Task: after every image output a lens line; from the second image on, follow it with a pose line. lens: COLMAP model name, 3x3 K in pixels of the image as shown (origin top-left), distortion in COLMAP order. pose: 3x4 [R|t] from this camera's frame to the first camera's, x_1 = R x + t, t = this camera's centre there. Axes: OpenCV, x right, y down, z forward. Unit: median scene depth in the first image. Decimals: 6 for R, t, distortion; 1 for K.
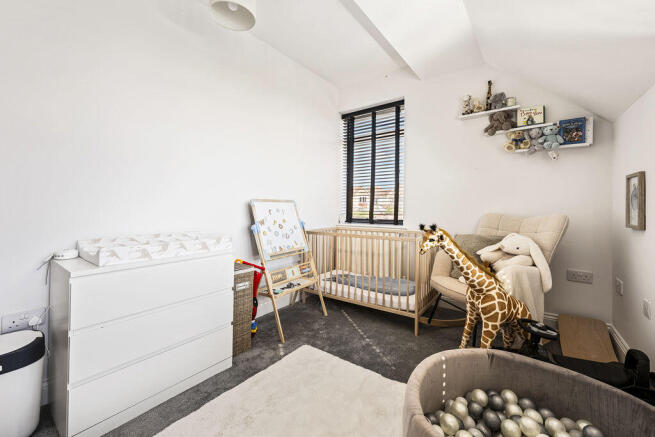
lens RADIAL K [[265.6, 0, 330.1], [0, 265.6, 212.6], [0, 0, 1]] dist [-0.001424, -0.000117]
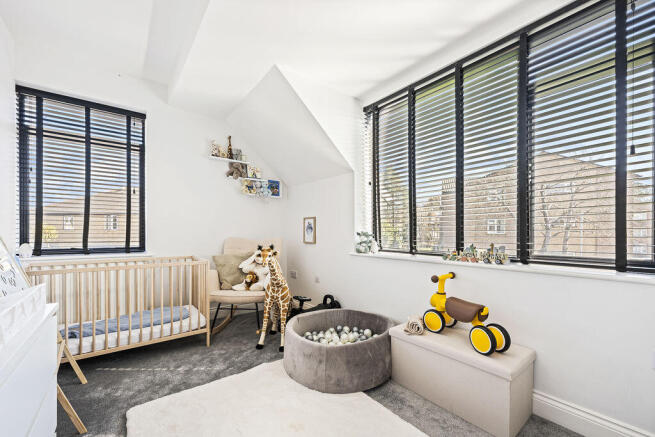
lens RADIAL K [[268.0, 0, 328.1], [0, 268.0, 242.1], [0, 0, 1]] dist [0.000451, 0.000189]
pose [[0.270760, -0.031333, 0.962137, -0.610104], [0.015751, 0.999481, 0.028117, -0.004949], [-0.962518, 0.007542, 0.271113, 0.196263]]
